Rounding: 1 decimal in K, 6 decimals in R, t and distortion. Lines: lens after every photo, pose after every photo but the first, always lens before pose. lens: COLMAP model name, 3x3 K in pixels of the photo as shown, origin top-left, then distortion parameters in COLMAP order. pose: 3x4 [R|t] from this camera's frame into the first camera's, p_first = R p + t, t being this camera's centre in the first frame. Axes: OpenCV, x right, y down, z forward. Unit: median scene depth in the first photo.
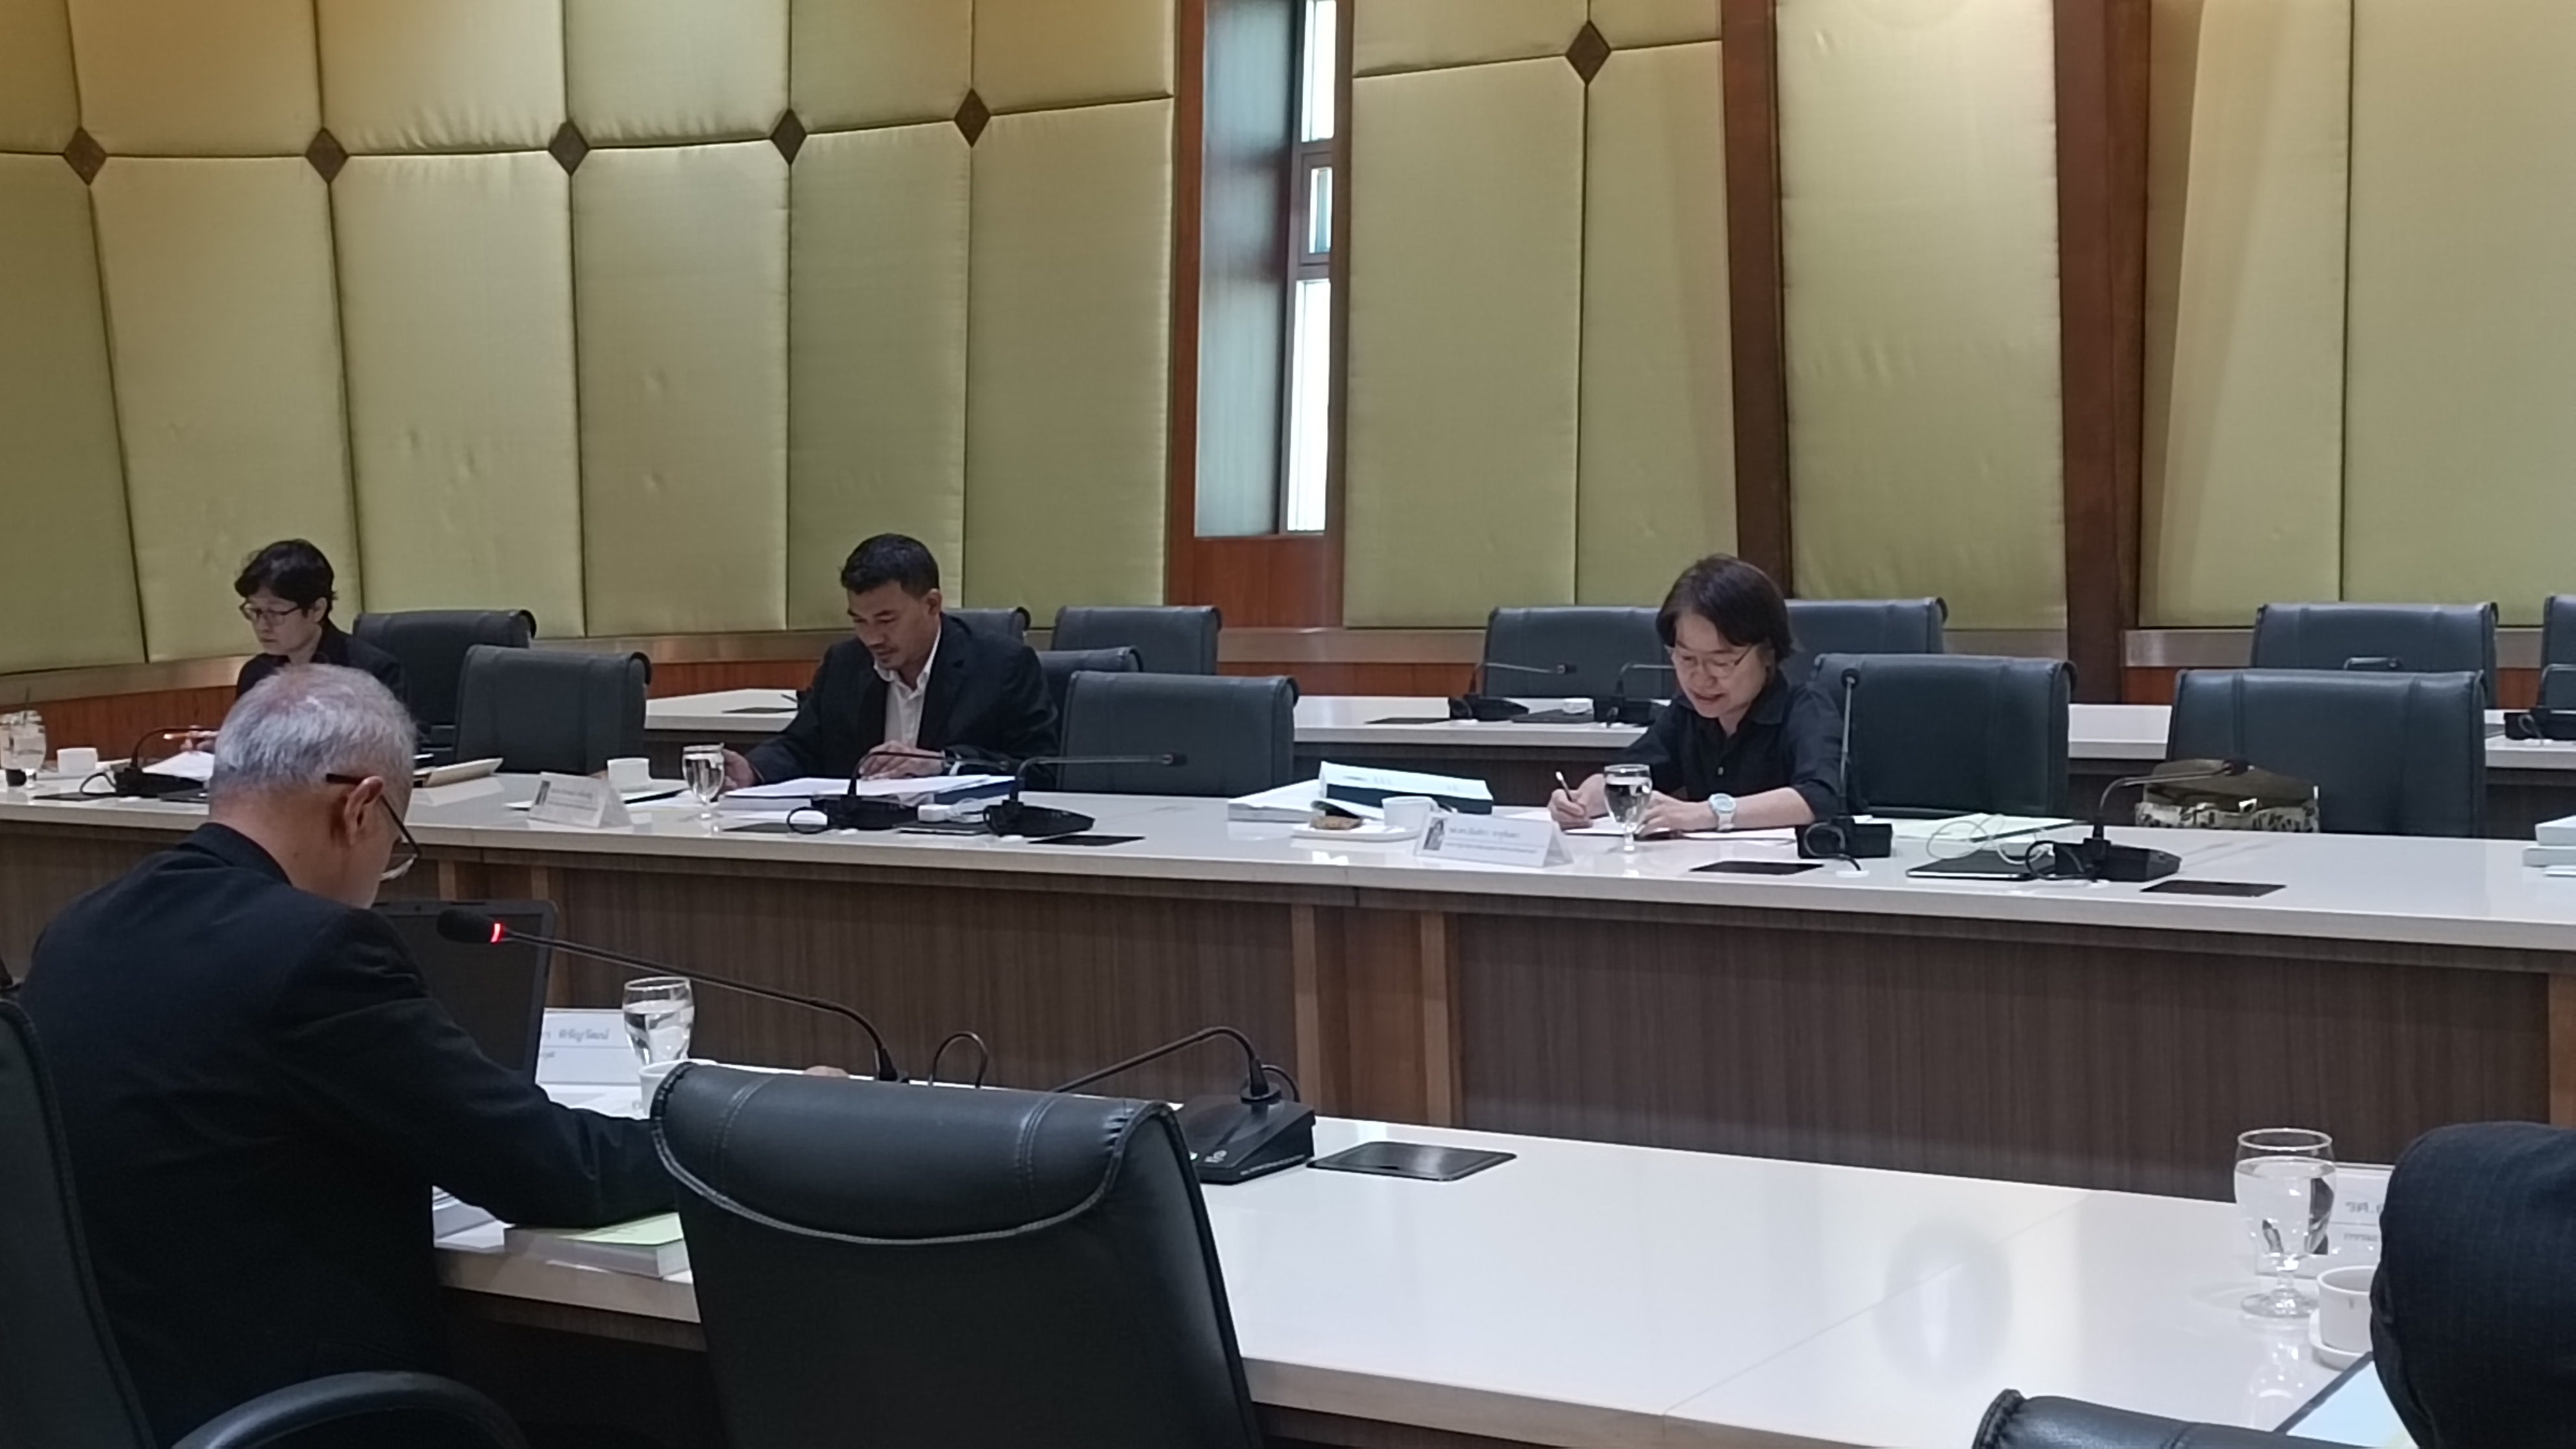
lens RADIAL K [[3705.7, 0, 1291.0], [0, 3705.7, 714.1], [0, 0, 1]] dist [0.195108, -1.049370]
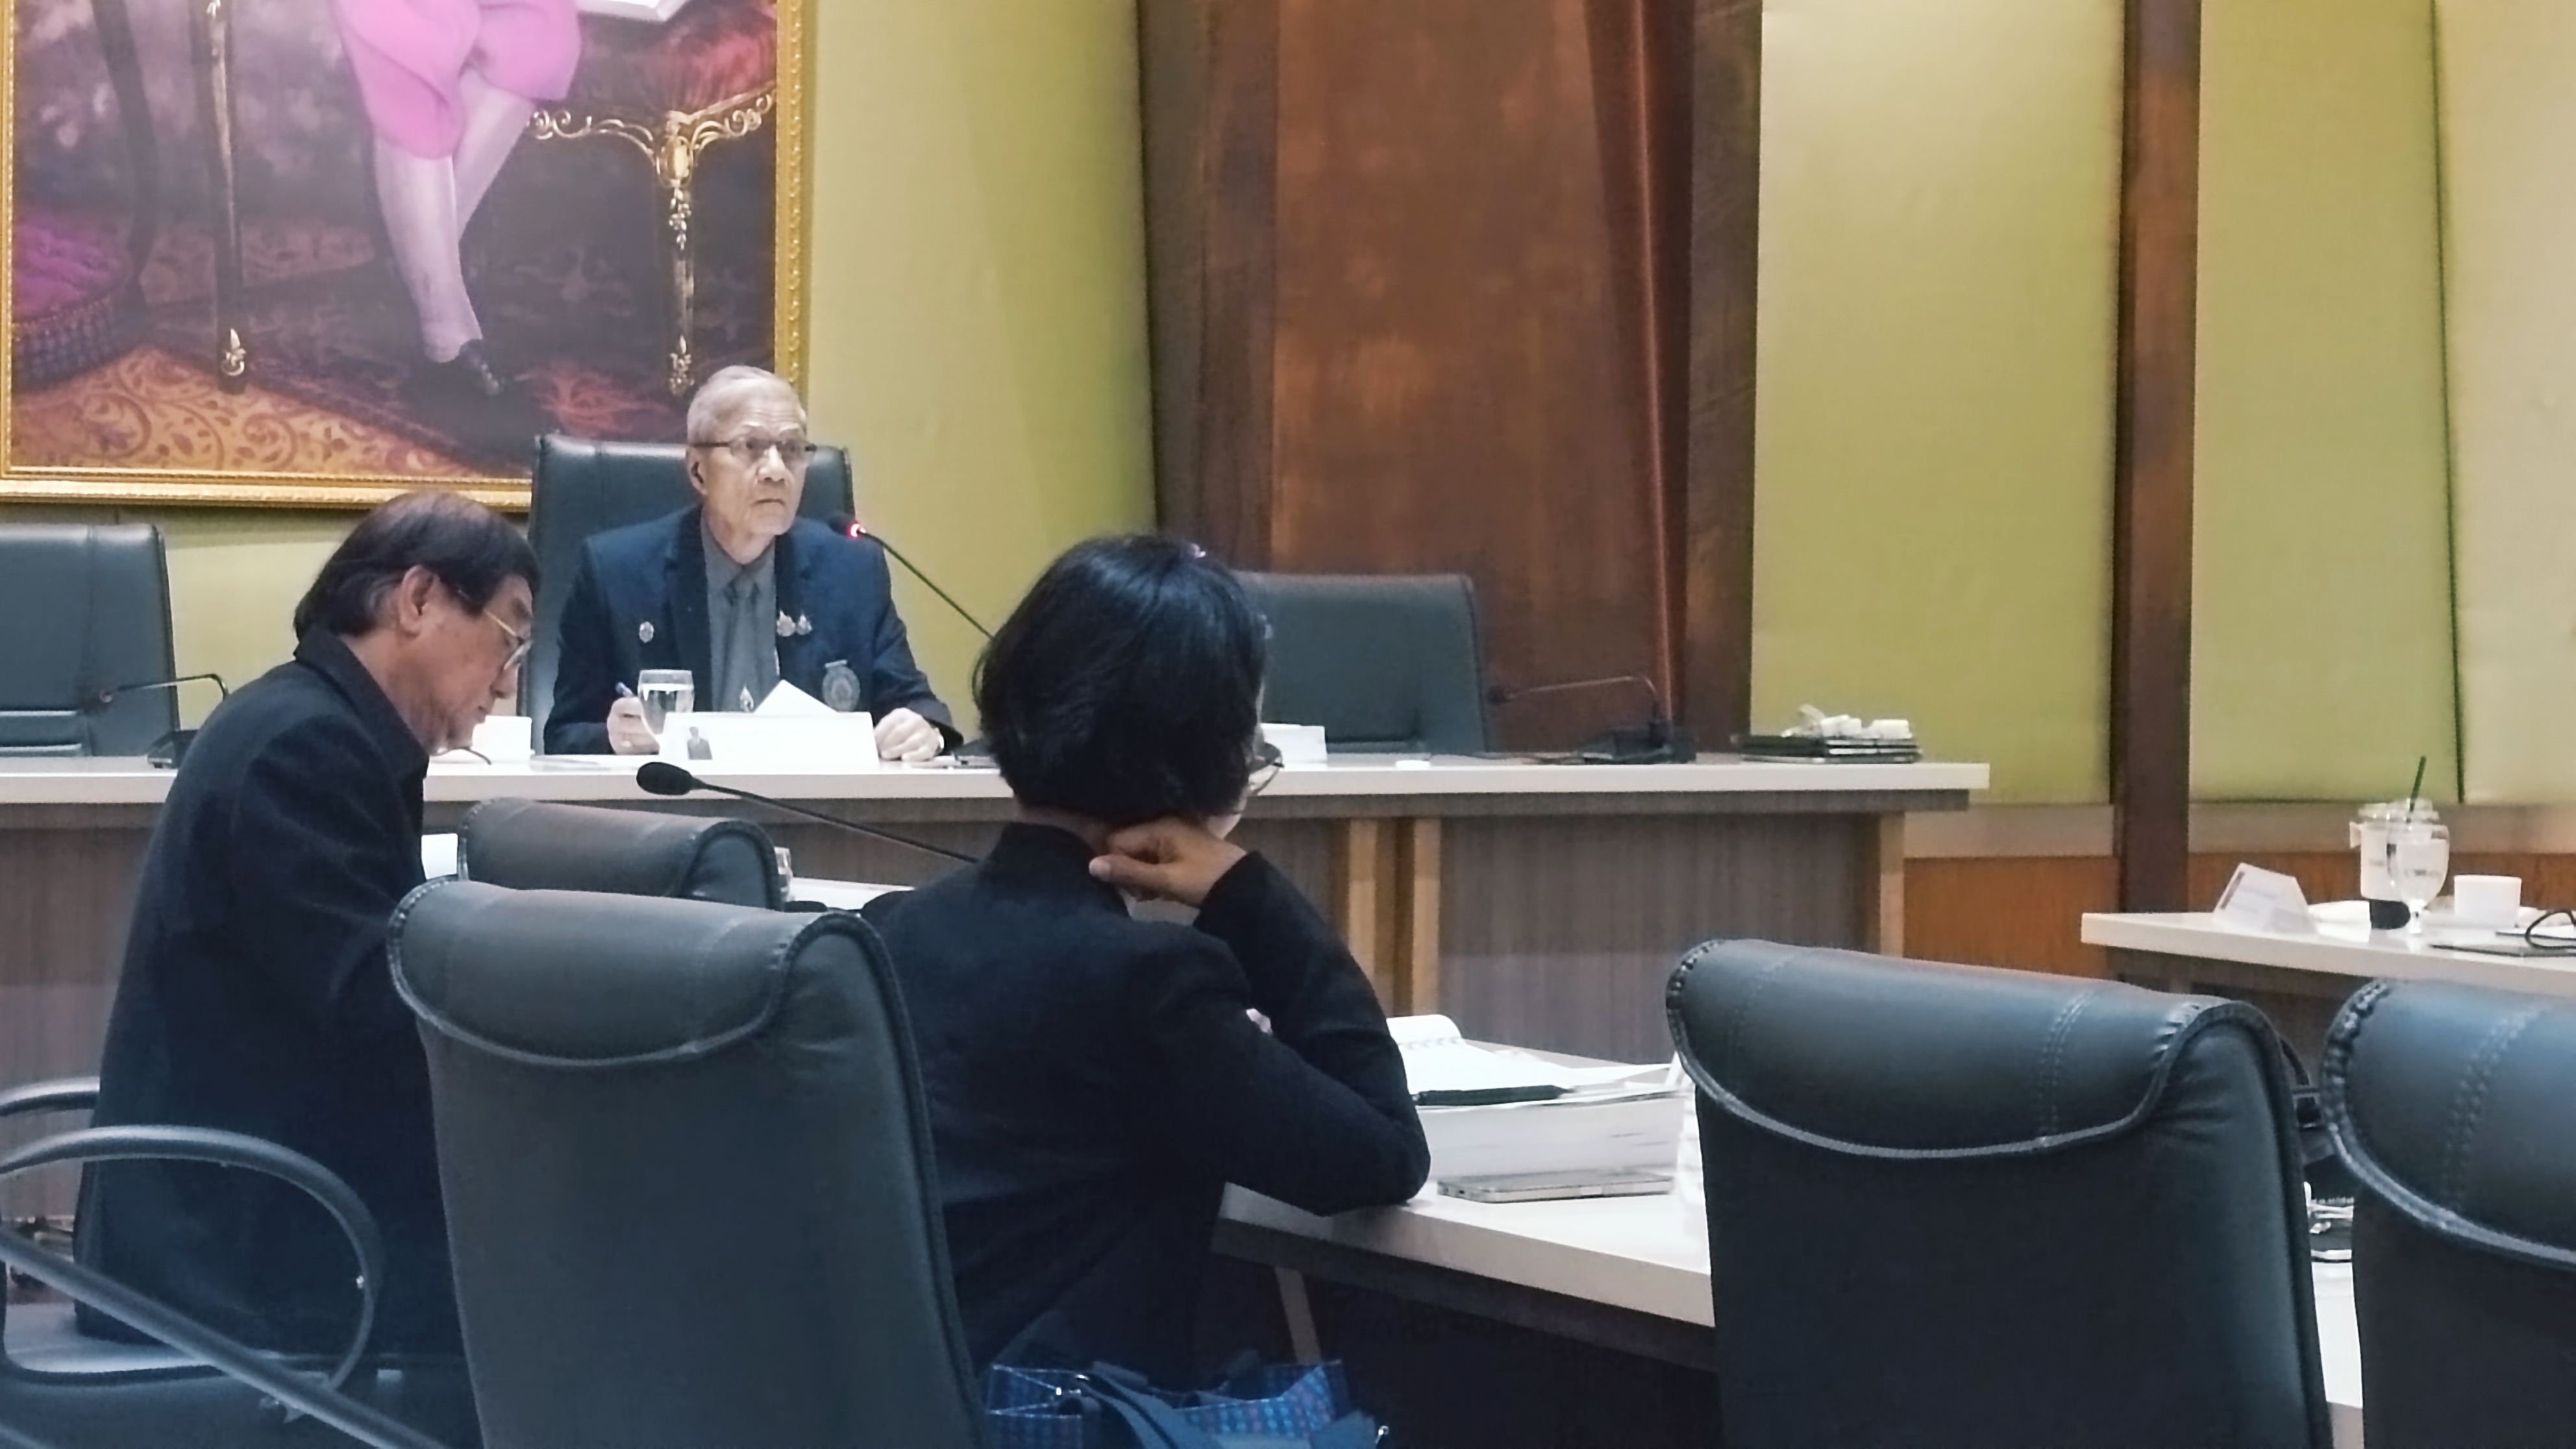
lens RADIAL K [[6123.9, 0, 1288.0], [0, 6123.9, 724.5], [0, 0, 1]] dist [0.224010, -1.139493]
pose [[0.899428, 0.067854, -0.431770, -0.089128], [-0.089458, 0.995542, -0.029898, 0.031178], [0.427816, 0.065517, 0.901488, 0.082694]]
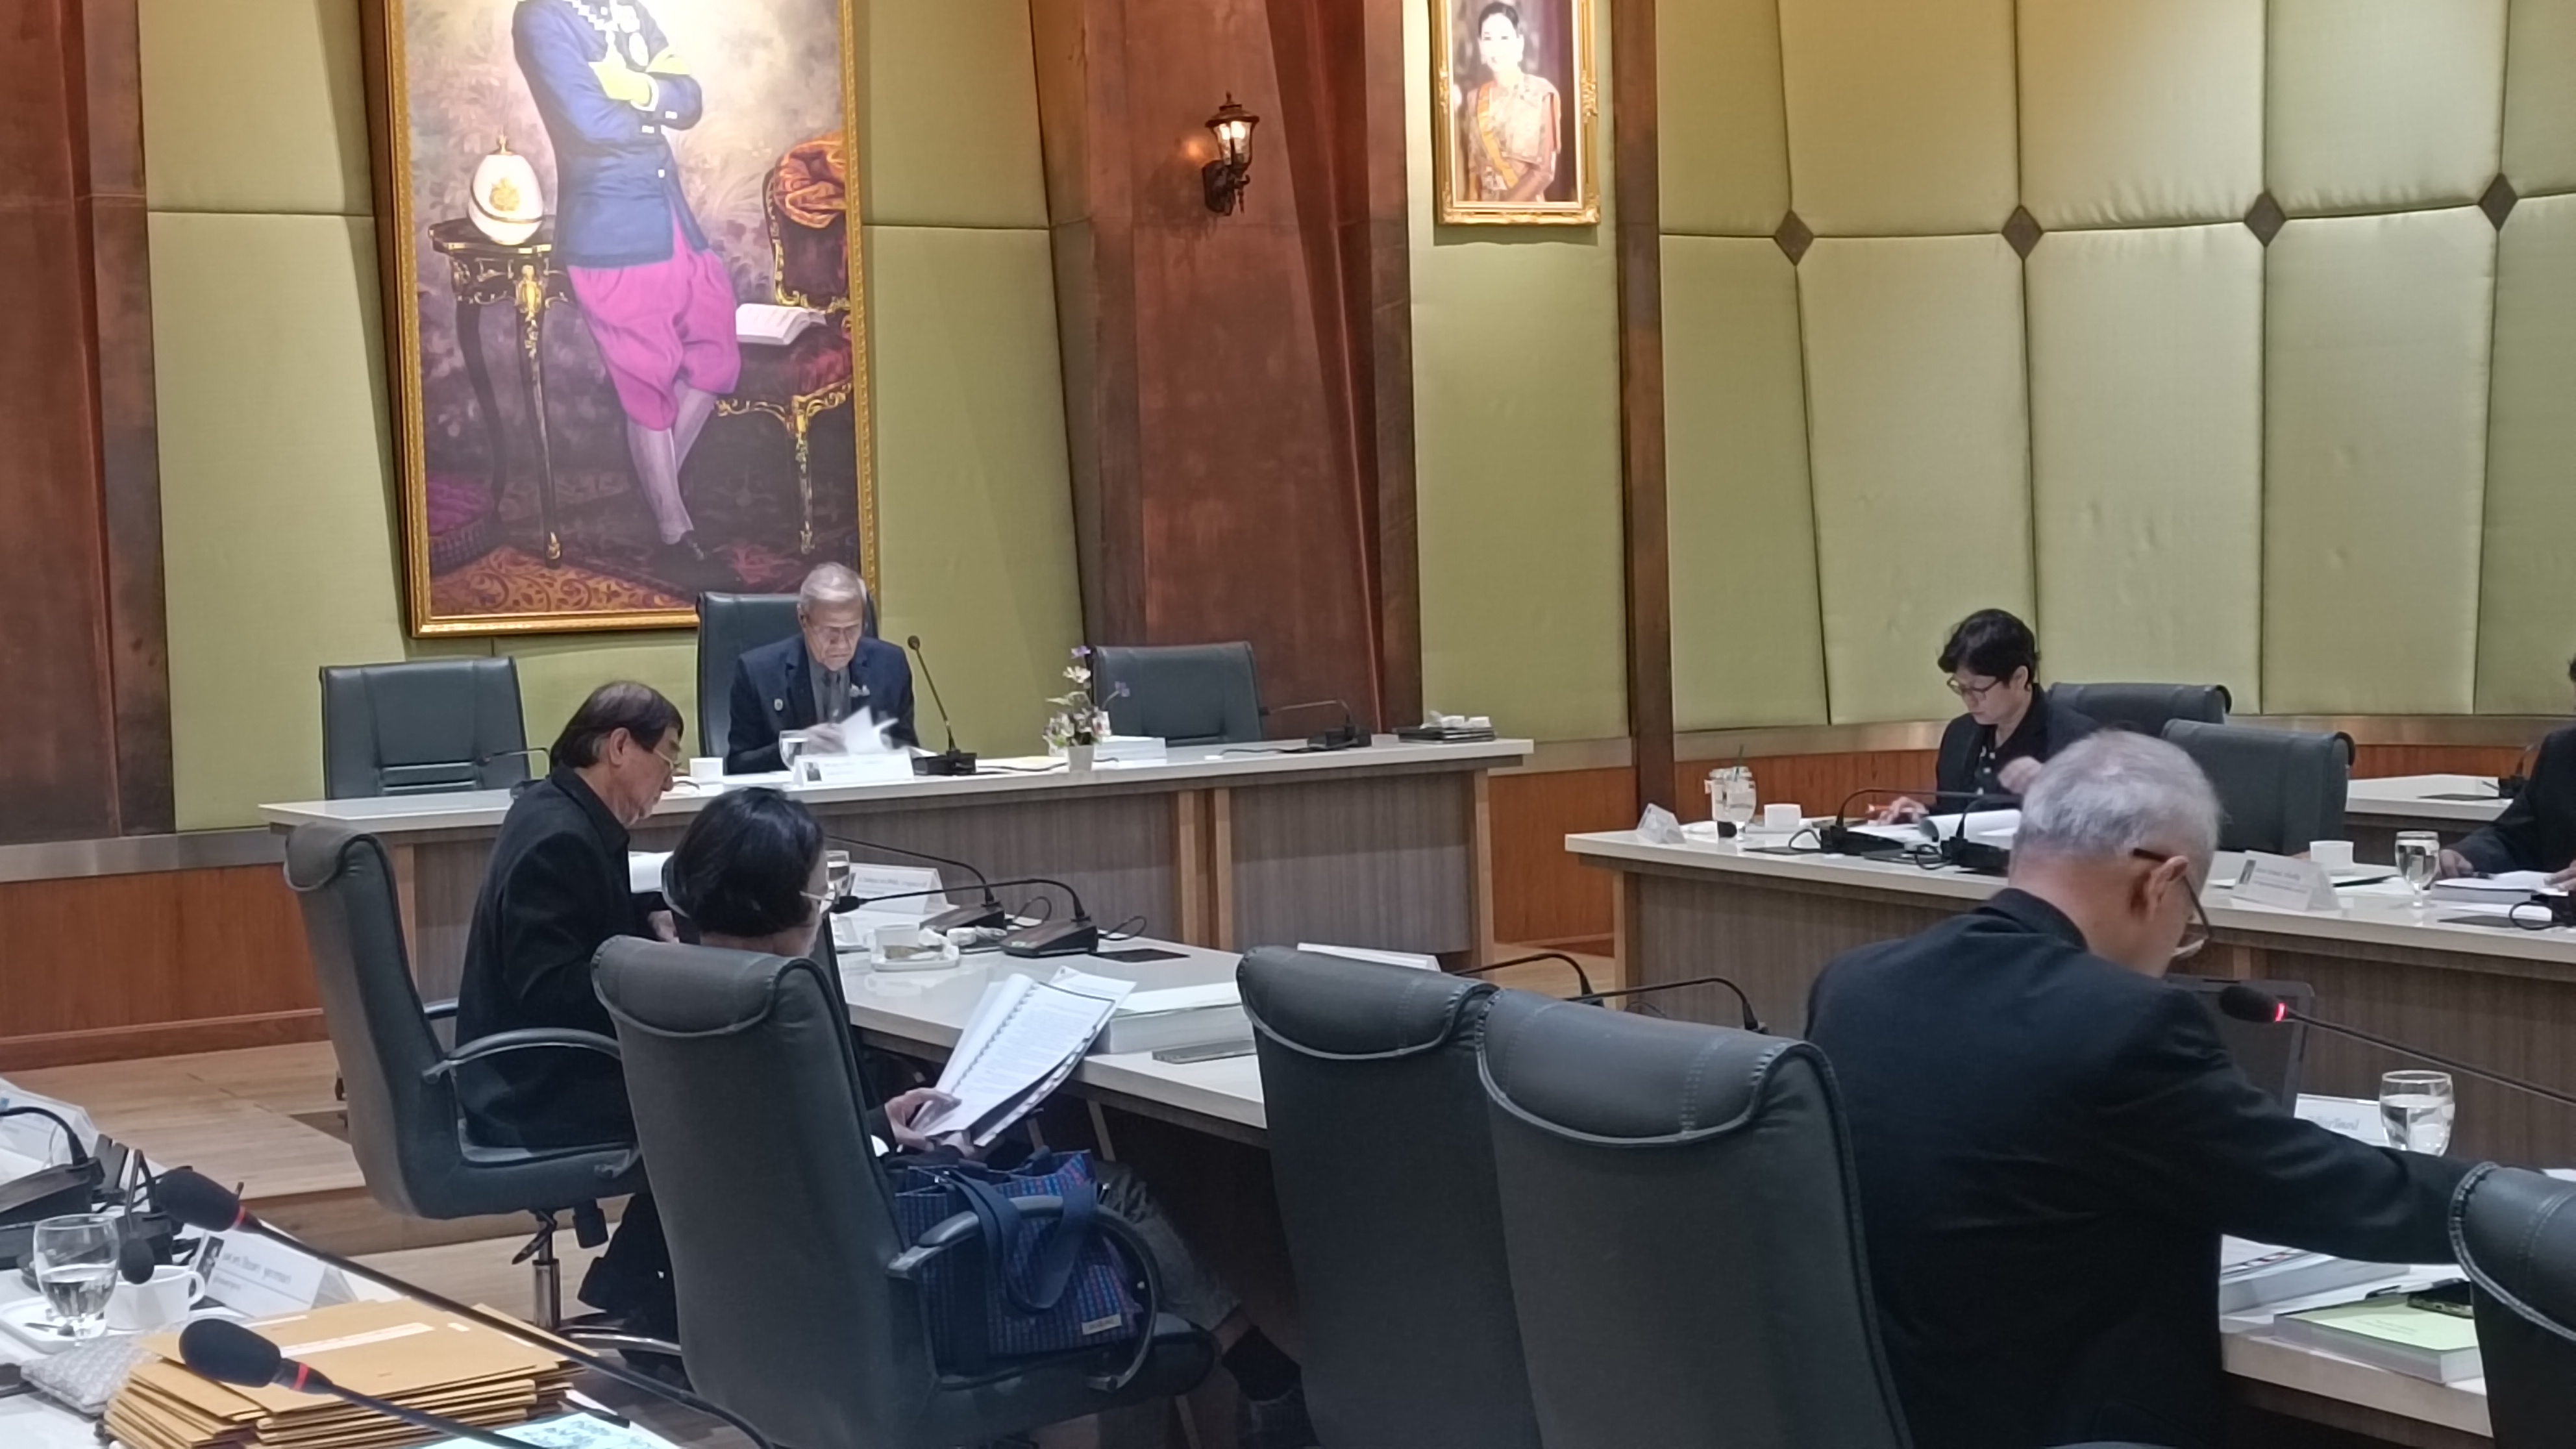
lens RADIAL K [[3705.7, 0, 1291.0], [0, 3705.7, 714.1], [0, 0, 1]] dist [0.195108, -1.049370]
pose [[0.907989, 0.034684, -0.417556, -0.016872], [-0.042838, 0.999030, -0.010169, 0.000349], [0.416799, 0.027121, 0.908594, -0.001849]]
